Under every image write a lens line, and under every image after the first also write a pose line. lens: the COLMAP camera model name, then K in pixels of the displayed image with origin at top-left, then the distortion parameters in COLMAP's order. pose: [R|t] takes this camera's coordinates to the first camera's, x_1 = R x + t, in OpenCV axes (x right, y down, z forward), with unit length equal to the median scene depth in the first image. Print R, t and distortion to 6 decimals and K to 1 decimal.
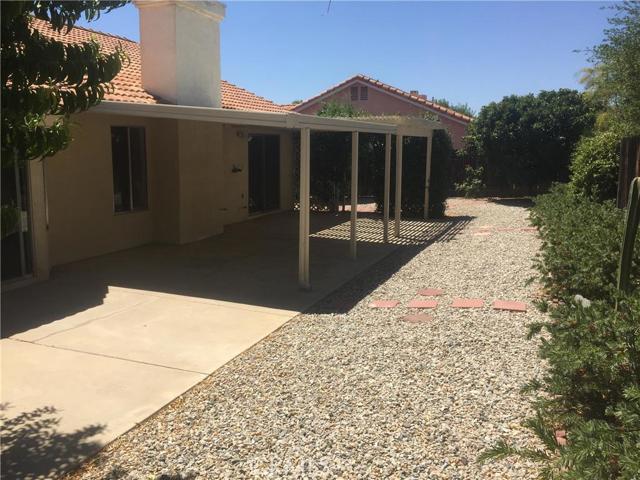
lens RADIAL K [[546.4, 0, 320.0], [0, 546.4, 240.0], [0, 0, 1]] dist [0.015024, -0.001769]
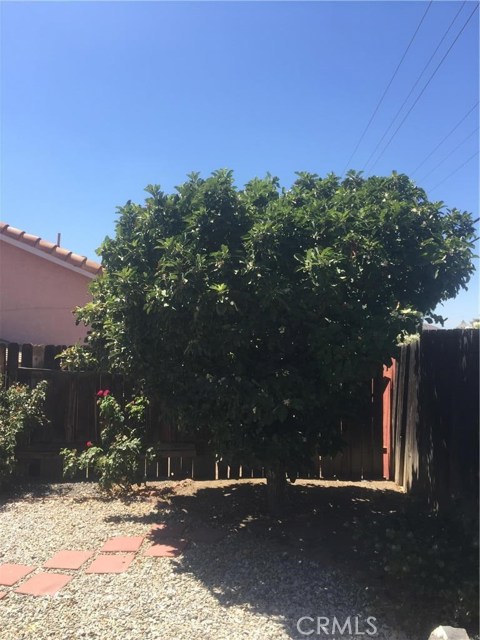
lens RADIAL K [[546.4, 0, 240.0], [0, 546.4, 320.0], [0, 0, 1]] dist [0.015024, -0.001769]
pose [[0.933473, 0.016188, 0.358282, 0.256810], [0.052036, 0.982297, -0.179956, -0.129541], [-0.354853, 0.186628, 0.916106, 0.737984]]
